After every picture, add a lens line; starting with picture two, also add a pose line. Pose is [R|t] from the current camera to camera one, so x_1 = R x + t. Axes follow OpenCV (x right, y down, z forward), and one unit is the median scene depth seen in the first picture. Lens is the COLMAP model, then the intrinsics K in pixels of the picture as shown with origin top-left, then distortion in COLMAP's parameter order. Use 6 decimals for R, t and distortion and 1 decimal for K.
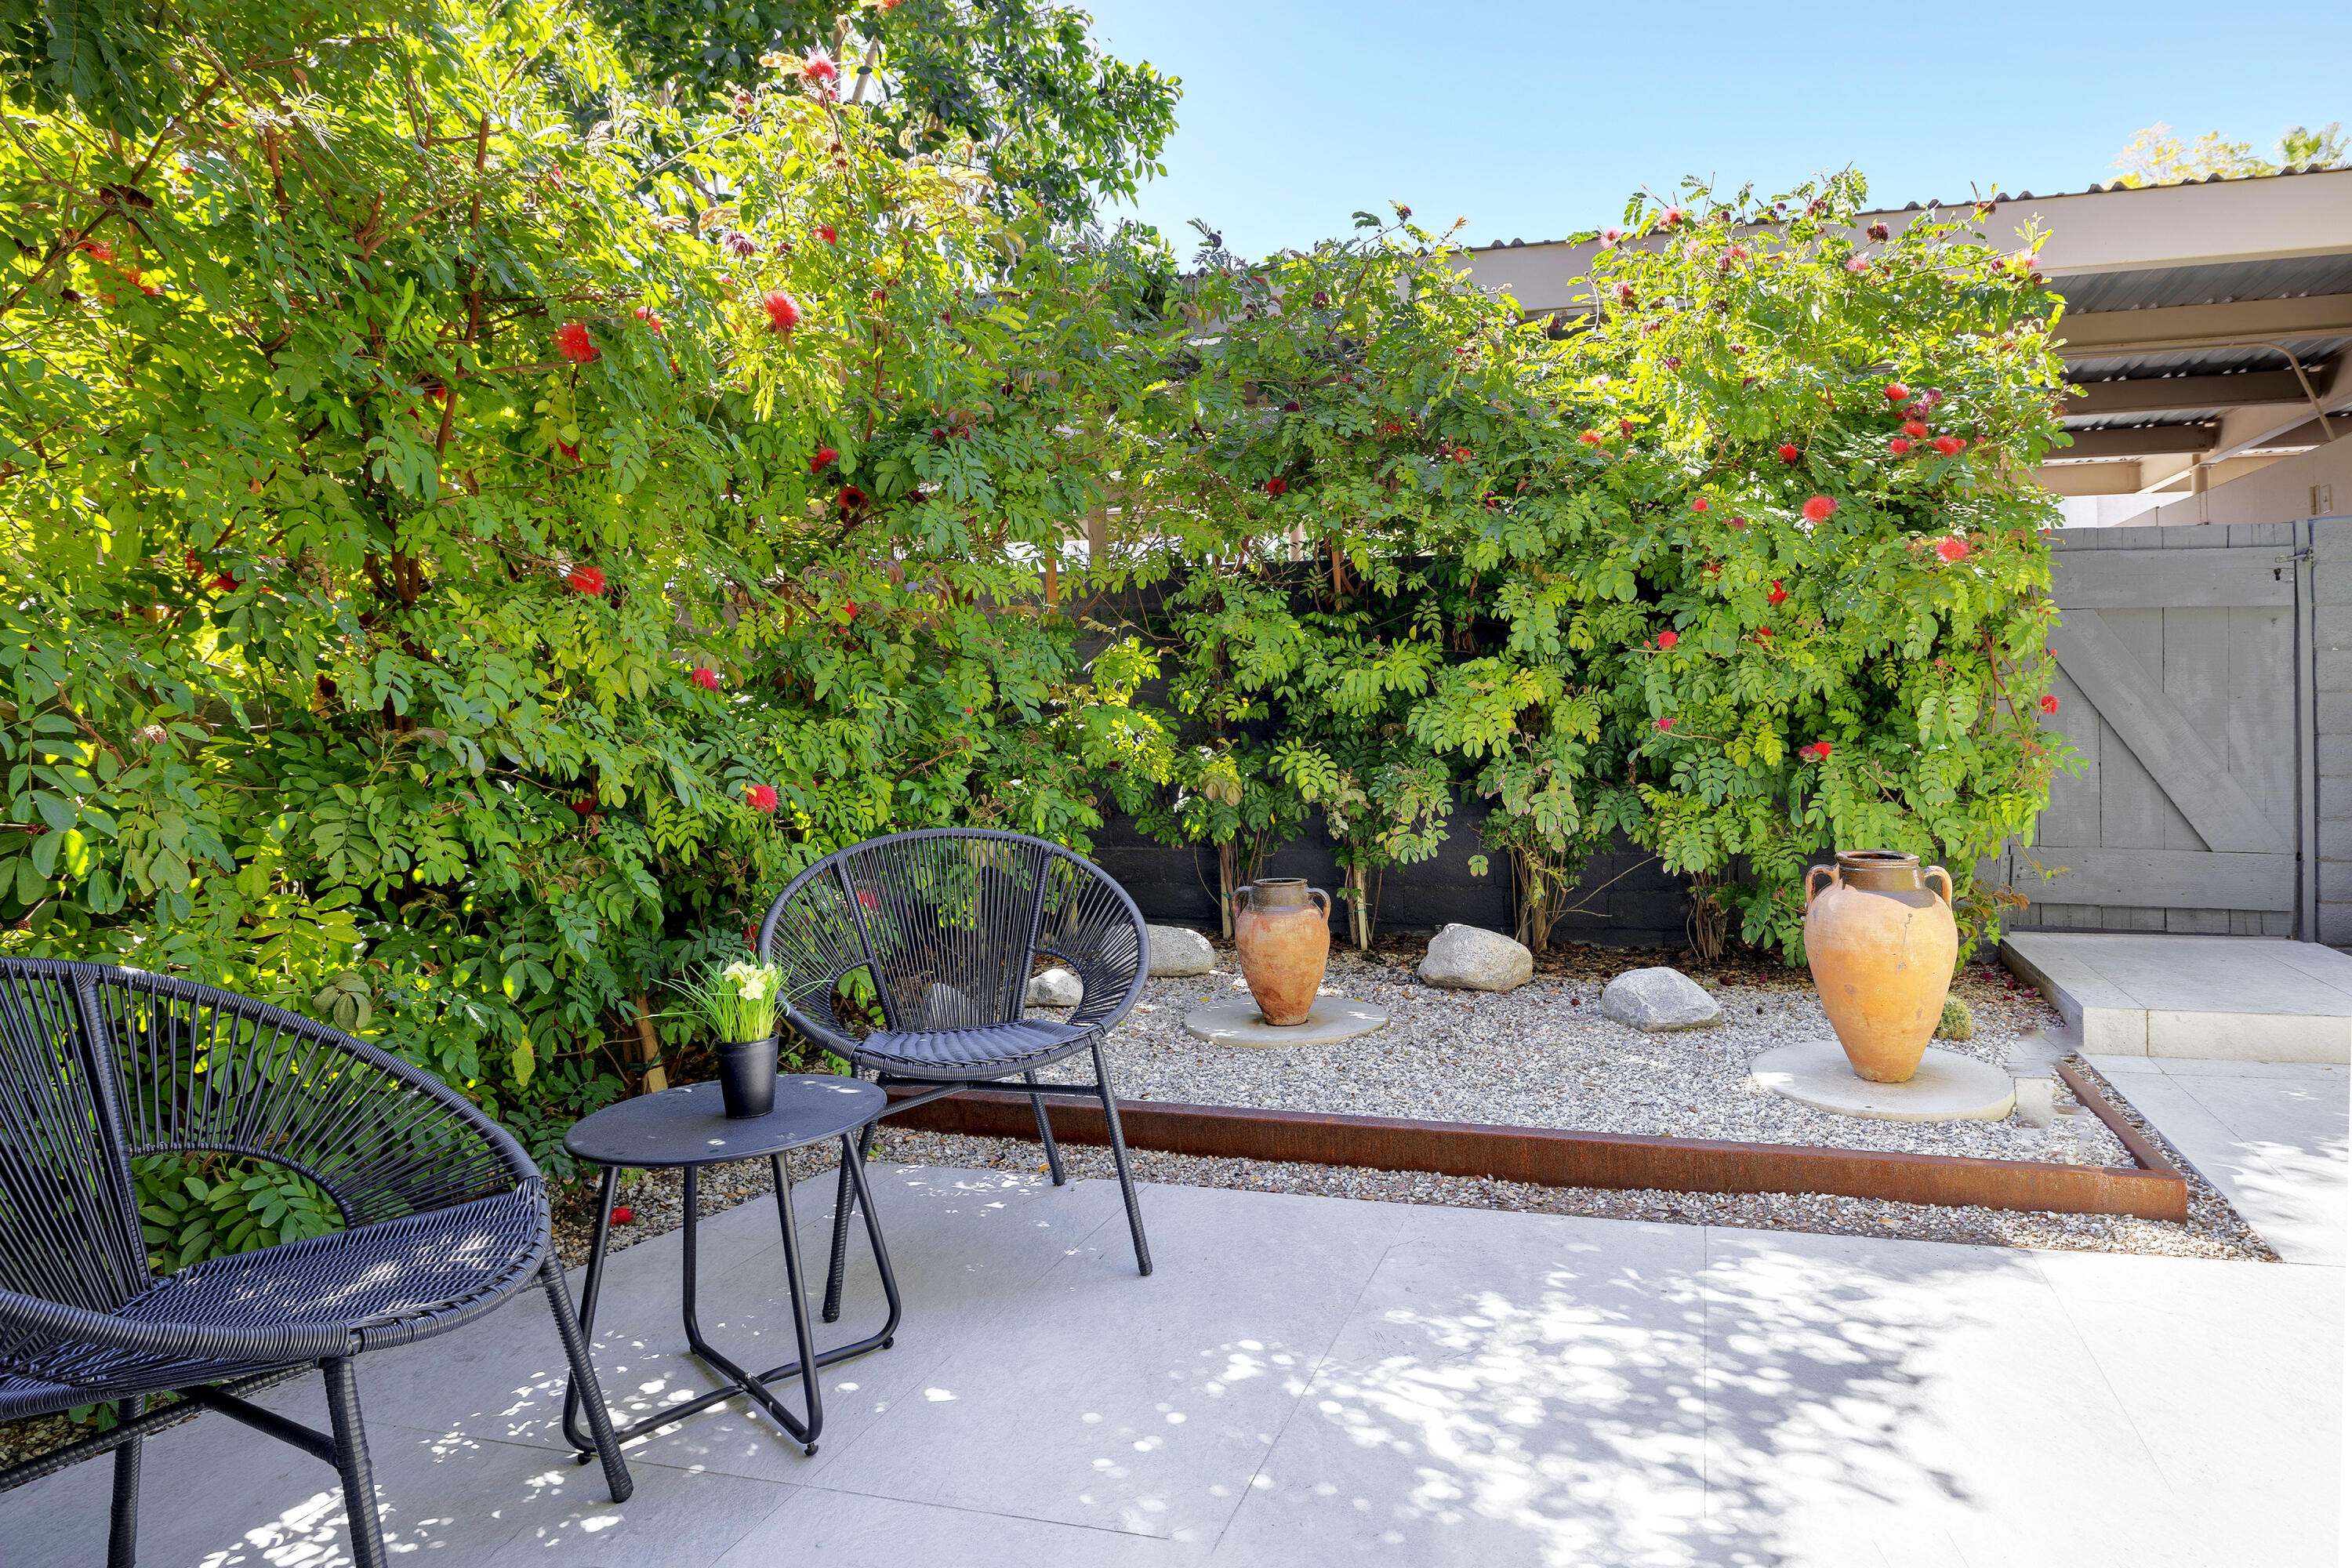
lens RADIAL K [[1335.4, 0, 1176.0], [0, 1335.4, 784.0], [0, 0, 1]] dist [0.000878, 0.000194]
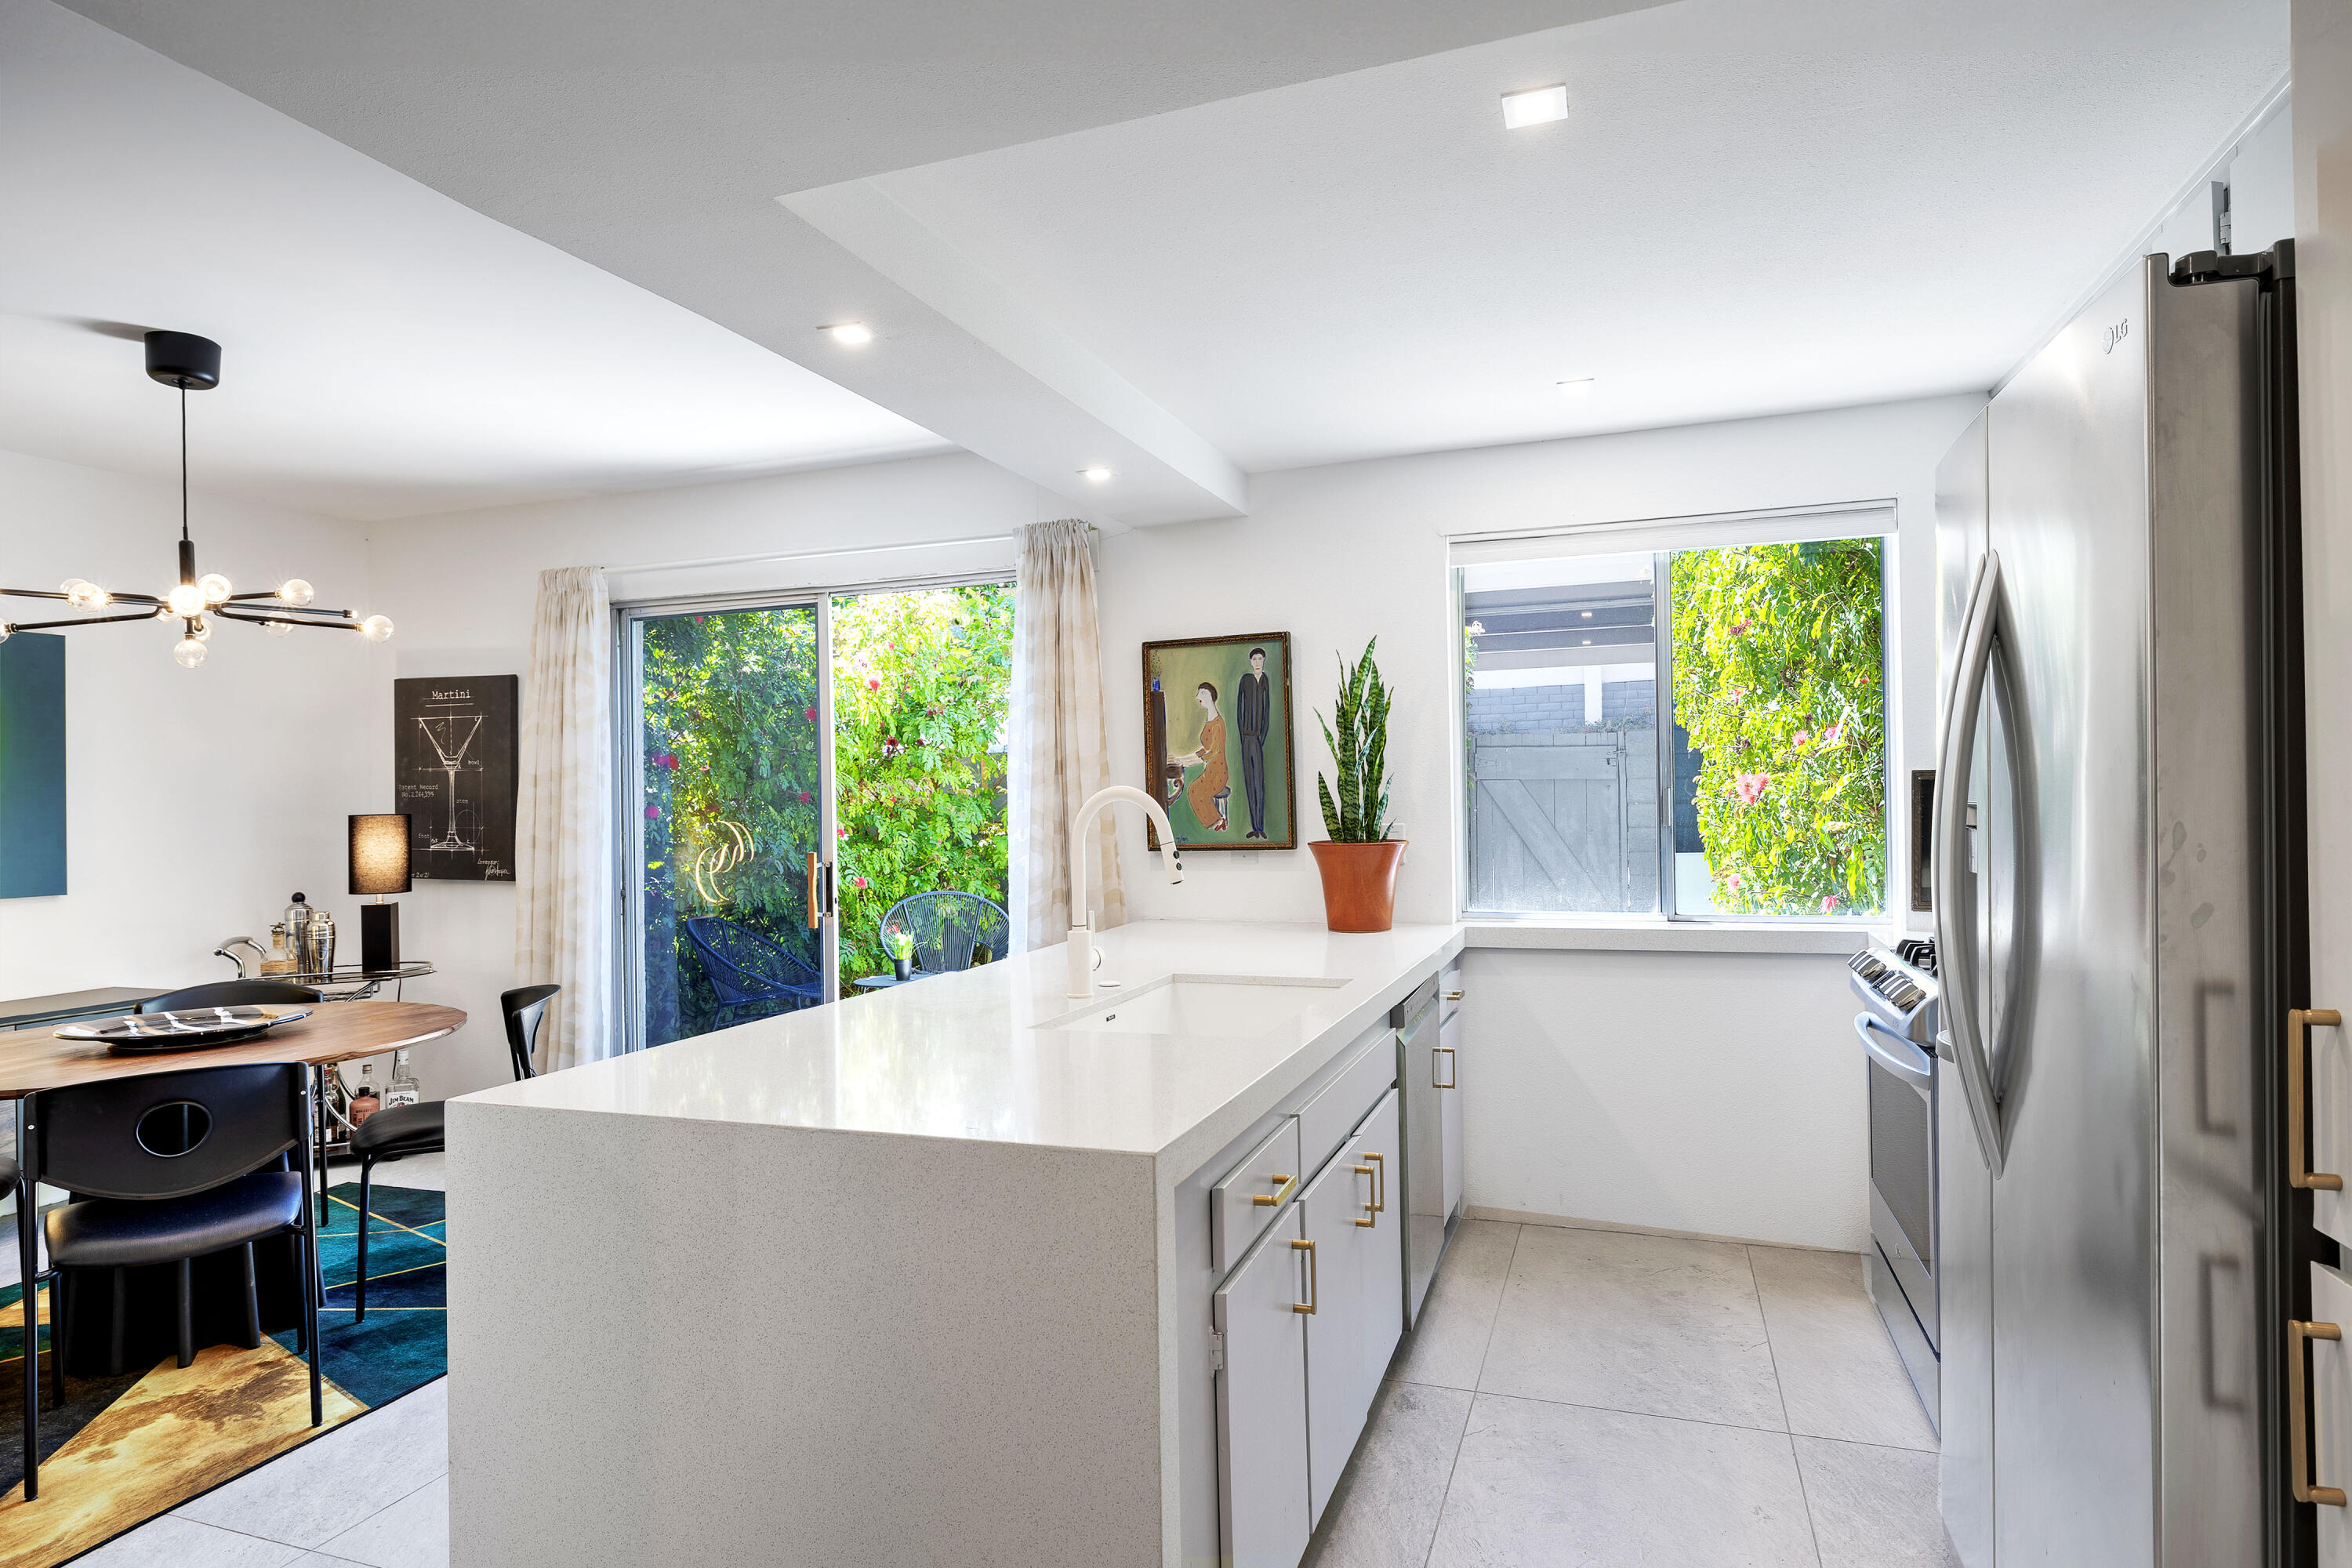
lens RADIAL K [[1280.3, 0, 1176.0], [0, 1280.3, 784.0], [0, 0, 1]] dist [-0.000737, -0.000030]
pose [[0.995839, 0.007709, 0.090809, 0.033063], [-0.001463, 0.997640, -0.068648, -0.009852], [-0.091124, 0.068229, 0.993500, -1.200472]]
